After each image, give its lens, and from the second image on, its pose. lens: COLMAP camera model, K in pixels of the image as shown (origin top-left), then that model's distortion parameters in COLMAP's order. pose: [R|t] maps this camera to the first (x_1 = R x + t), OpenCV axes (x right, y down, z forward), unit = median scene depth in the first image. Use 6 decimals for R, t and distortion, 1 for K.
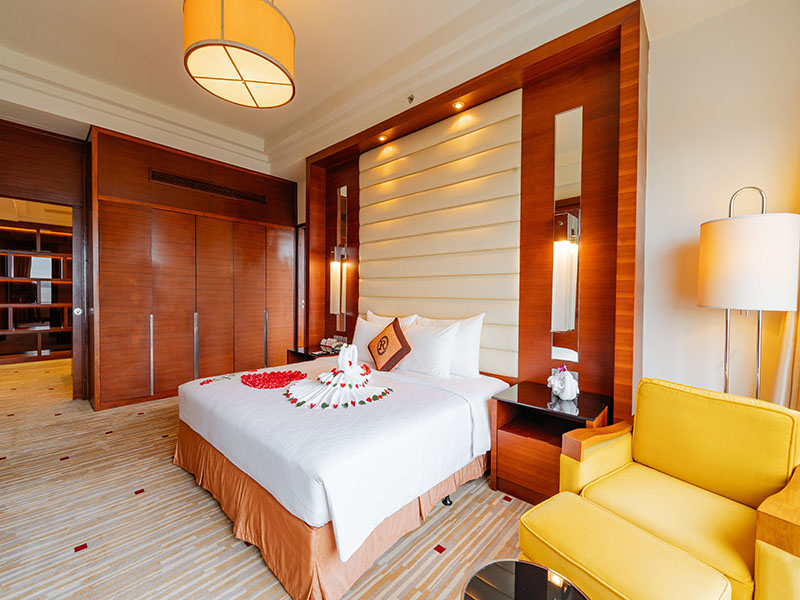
lens RADIAL K [[328.8, 0, 403.9], [0, 328.8, 296.7], [0, 0, 1]] dist [0.002933, -0.000830]
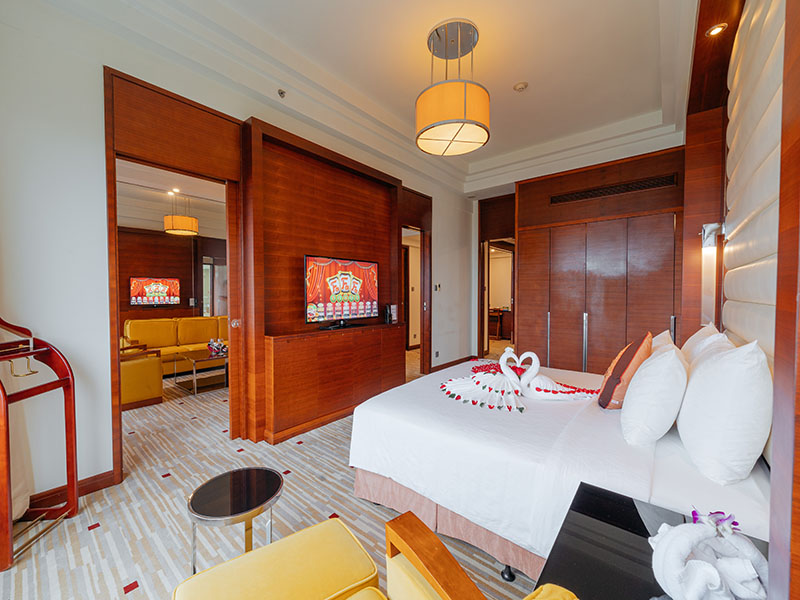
lens RADIAL K [[328.8, 0, 400.6], [0, 328.8, 298.3], [0, 0, 1]] dist [0.002933, -0.000830]
pose [[0.035749, 0.014662, -0.999253, 0.480618], [-0.009068, 0.999856, 0.014346, -0.011956], [0.999320, 0.008548, 0.035877, 0.398287]]
